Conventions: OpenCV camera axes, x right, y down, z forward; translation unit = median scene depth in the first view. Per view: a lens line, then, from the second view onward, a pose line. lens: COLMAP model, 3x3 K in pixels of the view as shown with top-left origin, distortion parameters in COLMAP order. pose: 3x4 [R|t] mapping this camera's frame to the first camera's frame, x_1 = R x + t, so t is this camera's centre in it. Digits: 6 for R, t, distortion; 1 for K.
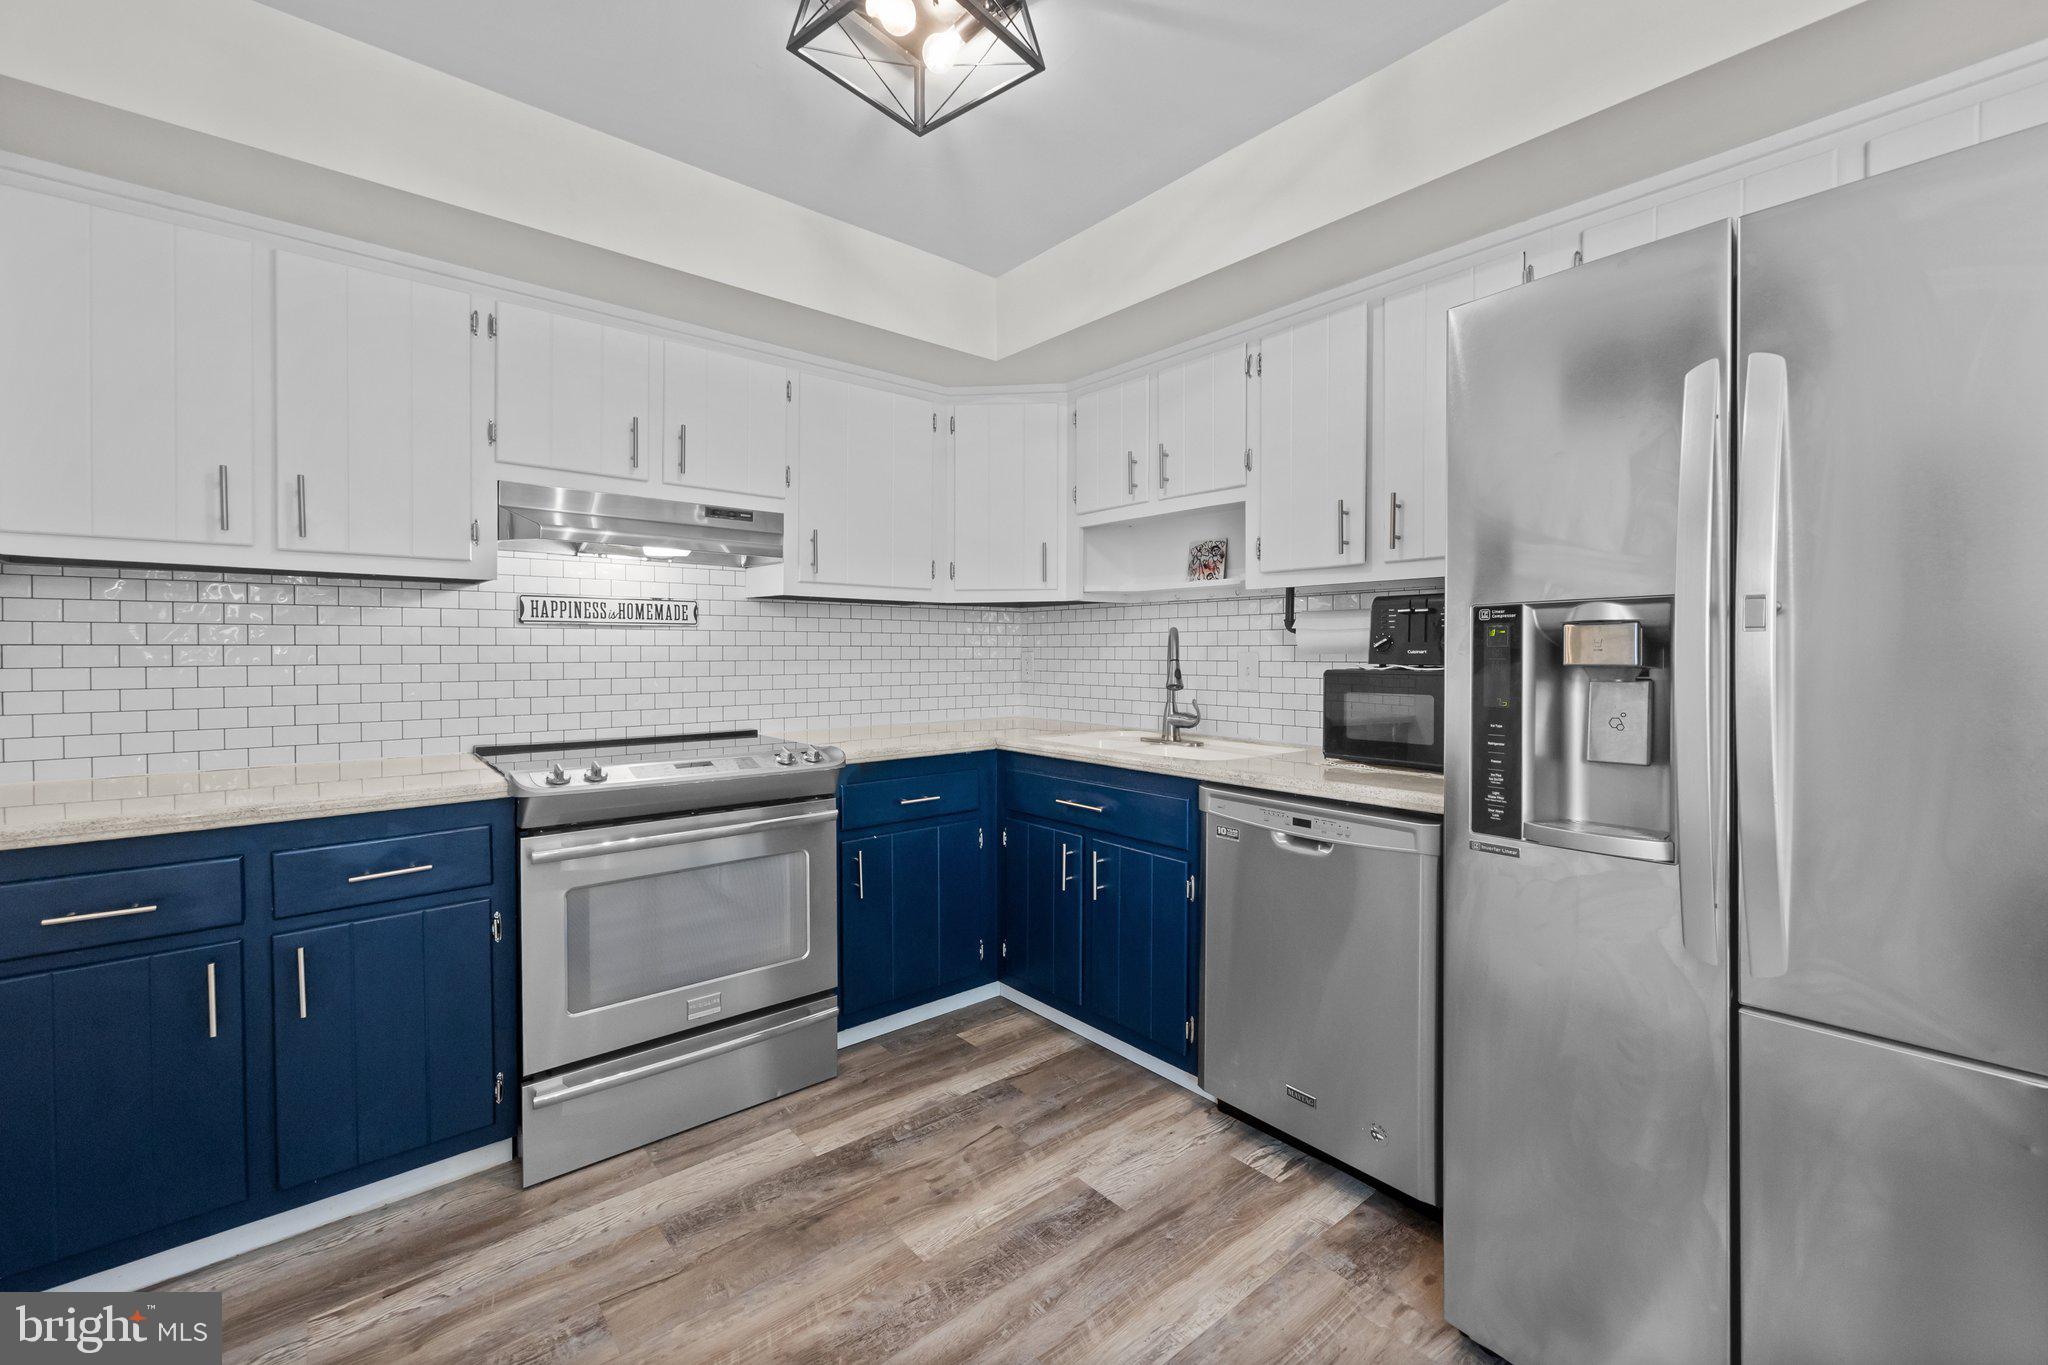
lens RADIAL K [[840.7, 0, 1026.7], [0, 840.7, 658.9], [0, 0, 1]] dist [0.000648, 0.000057]
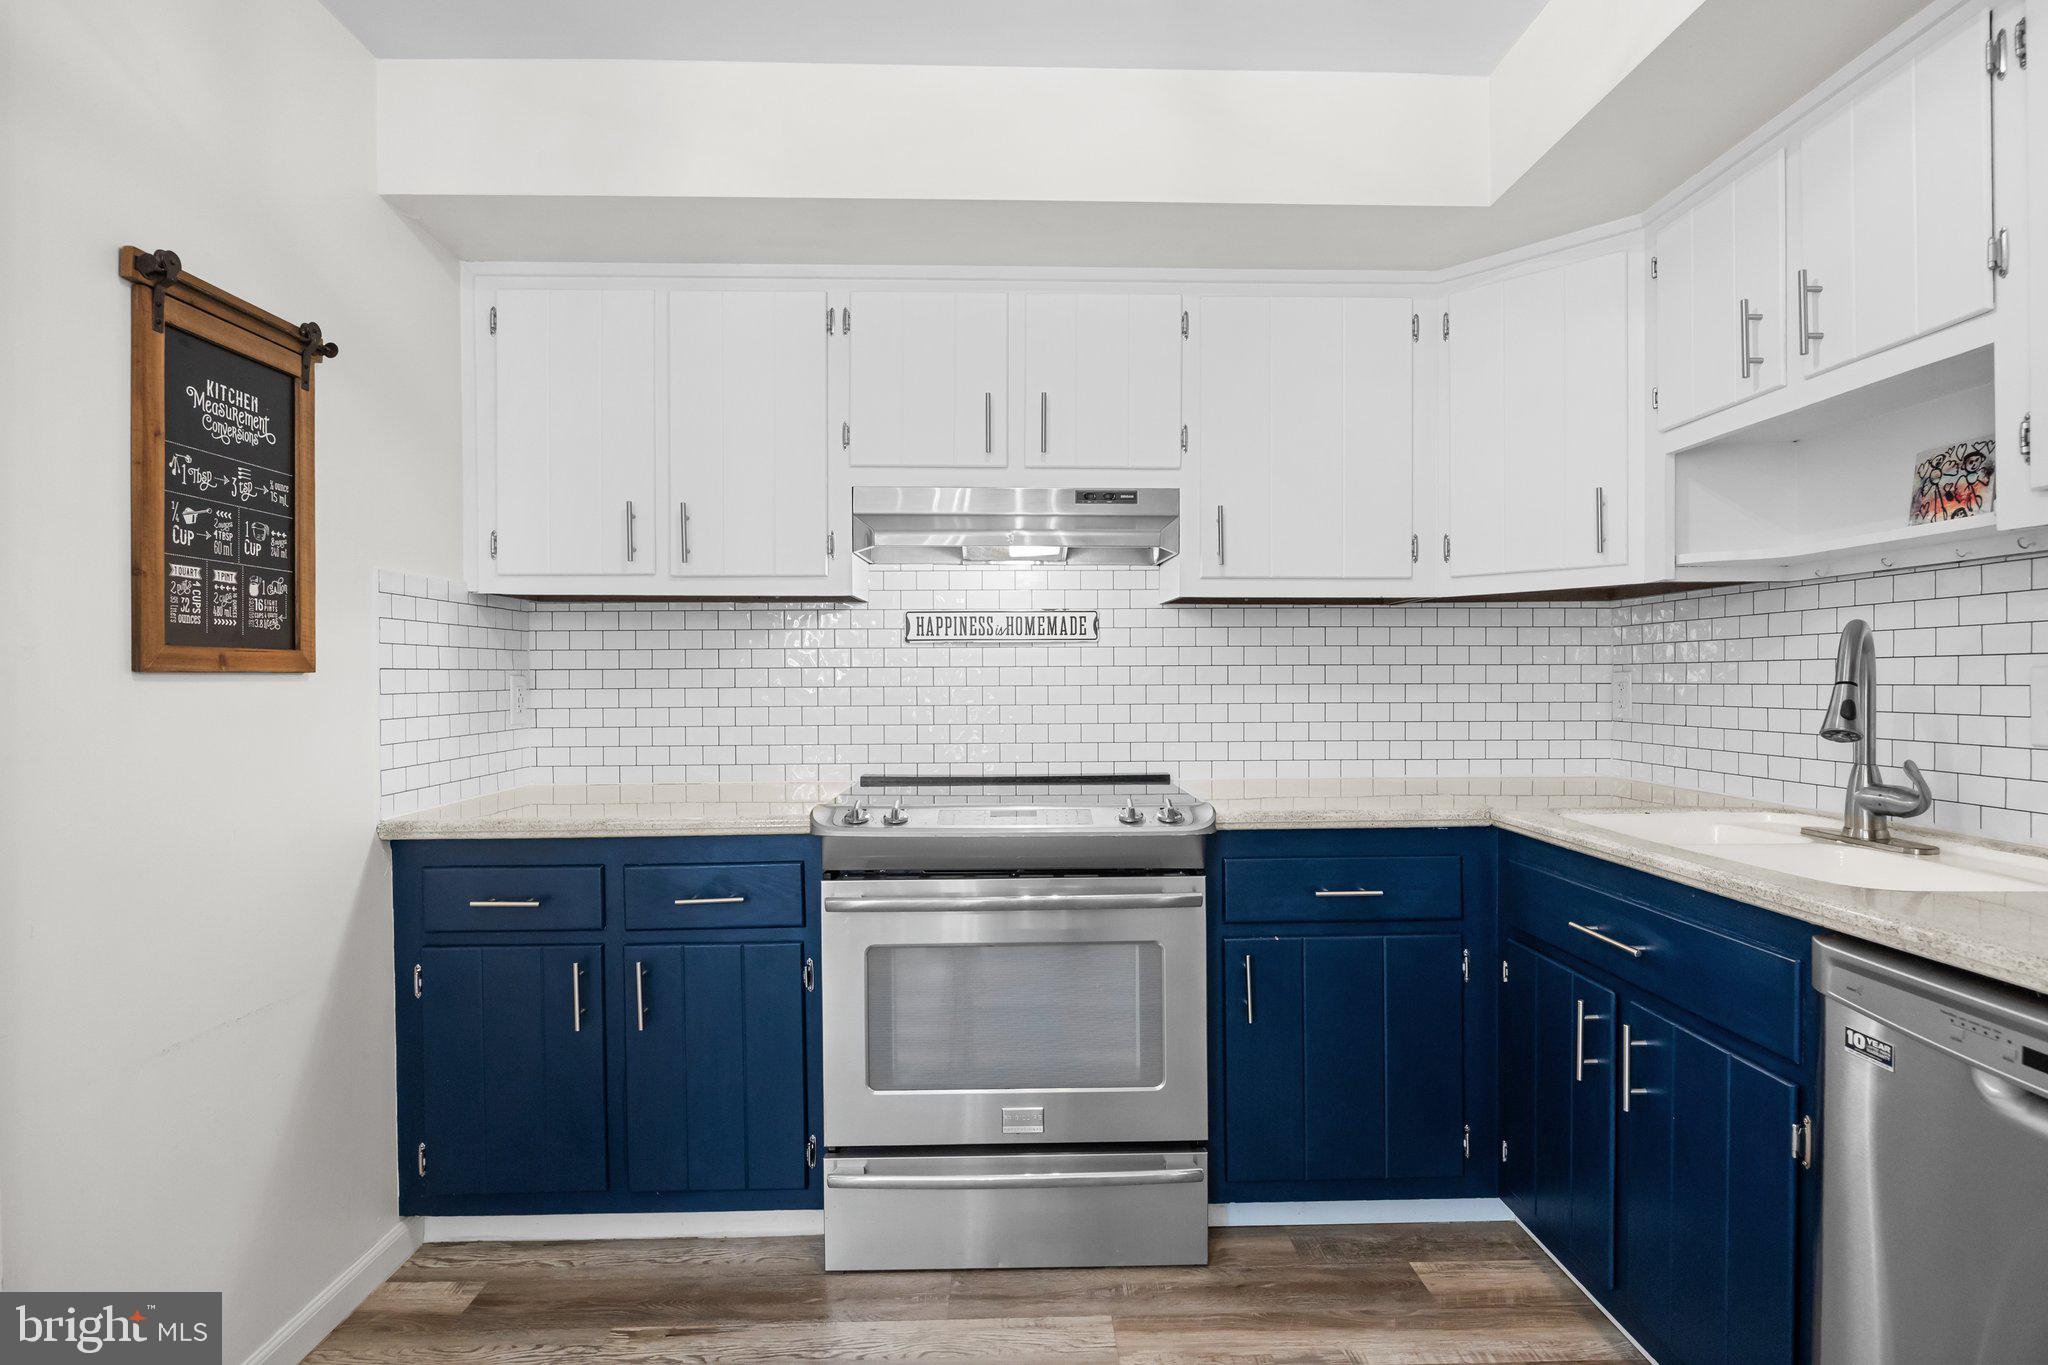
lens RADIAL K [[1020.2, 0, 1024.0], [0, 1020.2, 682.5], [0, 0, 1]] dist [-0.011359, -0.000165]
pose [[0.779051, -0.001412, -0.626959, 0.184673], [-0.002006, 0.999987, -0.004744, 0.005353], [0.626957, 0.004953, 0.779038, 0.215090]]
